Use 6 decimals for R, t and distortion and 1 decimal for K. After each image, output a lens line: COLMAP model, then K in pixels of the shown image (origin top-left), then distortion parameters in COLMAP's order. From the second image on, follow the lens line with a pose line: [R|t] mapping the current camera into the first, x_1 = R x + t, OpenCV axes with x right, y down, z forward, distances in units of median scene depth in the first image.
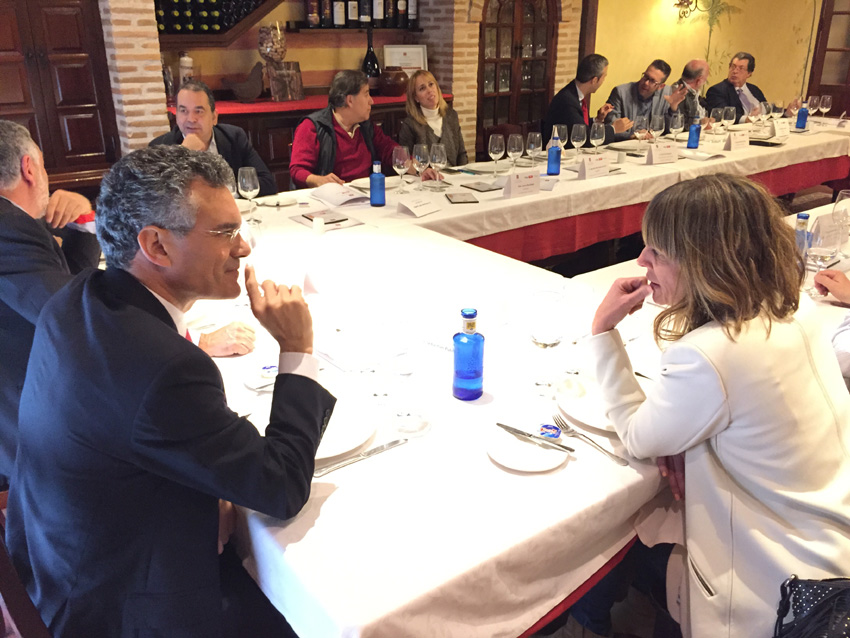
lens RADIAL K [[726.9, 0, 426.1], [0, 726.9, 319.8], [0, 0, 1]] dist [0.005709, 0.003011]
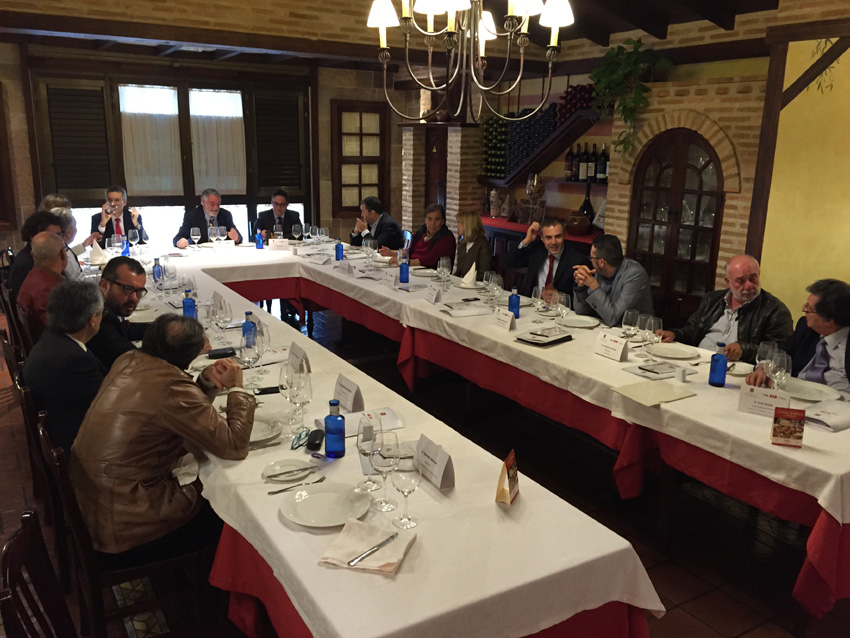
lens RADIAL K [[726.9, 0, 425.9], [0, 726.9, 318.4], [0, 0, 1]] dist [0.005709, 0.003011]
pose [[-0.112835, 0.234131, -0.965635, 1.176657], [-0.395731, 0.880848, 0.259815, -0.395753], [0.911409, 0.411447, -0.006738, 0.819422]]
